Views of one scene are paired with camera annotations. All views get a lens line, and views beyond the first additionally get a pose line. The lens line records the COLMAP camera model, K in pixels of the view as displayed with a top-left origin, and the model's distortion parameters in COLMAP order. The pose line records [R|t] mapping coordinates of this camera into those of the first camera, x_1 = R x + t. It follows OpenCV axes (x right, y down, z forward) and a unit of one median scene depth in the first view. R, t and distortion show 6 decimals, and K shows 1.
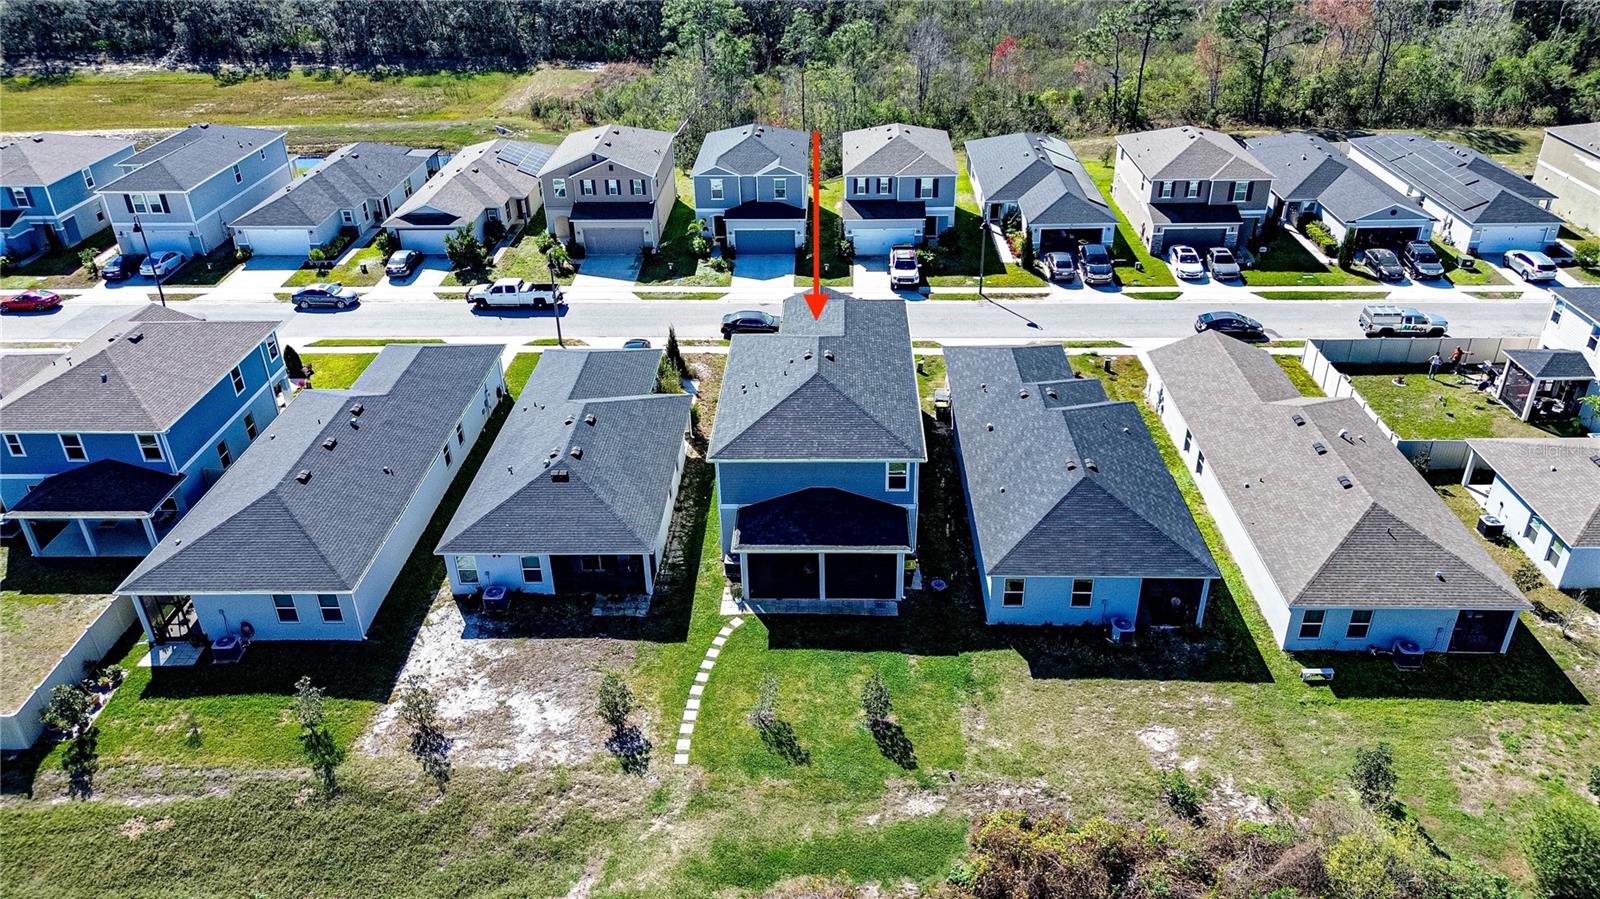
lens RADIAL K [[1127.5, 0, 800.0], [0, 1127.5, 449.5], [0, 0, 1]] dist [0.079018, -0.067215]
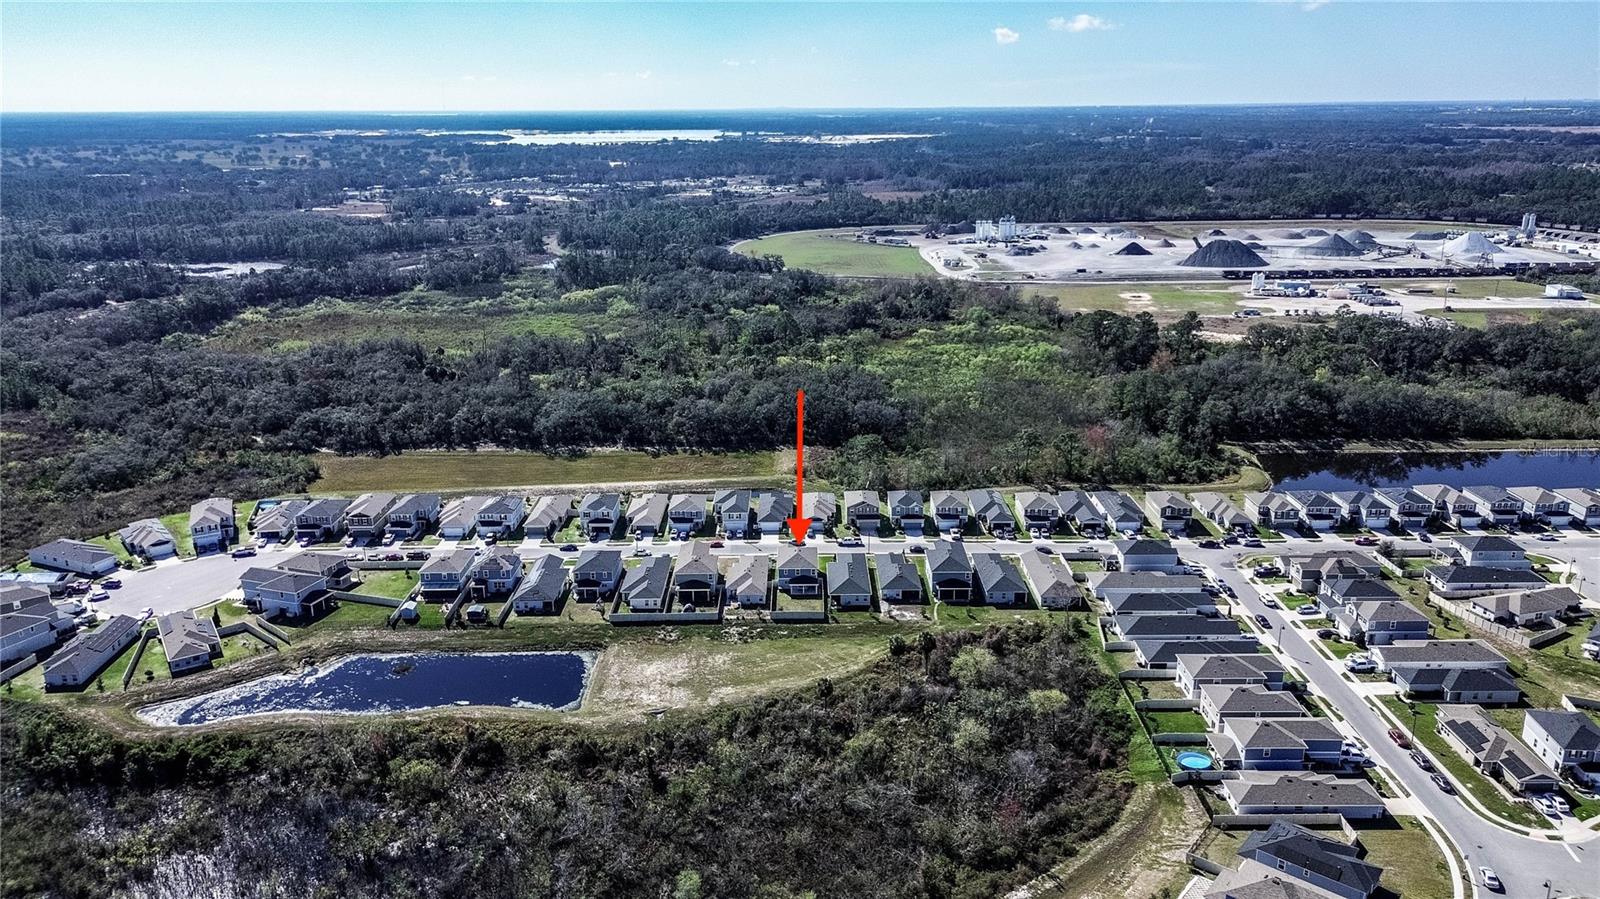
lens RADIAL K [[1127.5, 0, 800.0], [0, 1127.5, 449.5], [0, 0, 1]] dist [0.079018, -0.067215]
pose [[0.999326, 0.002268, 0.036634, -0.899325], [0.005837, 0.975566, -0.219629, 0.610606], [-0.036237, 0.219695, 0.974895, -4.267113]]
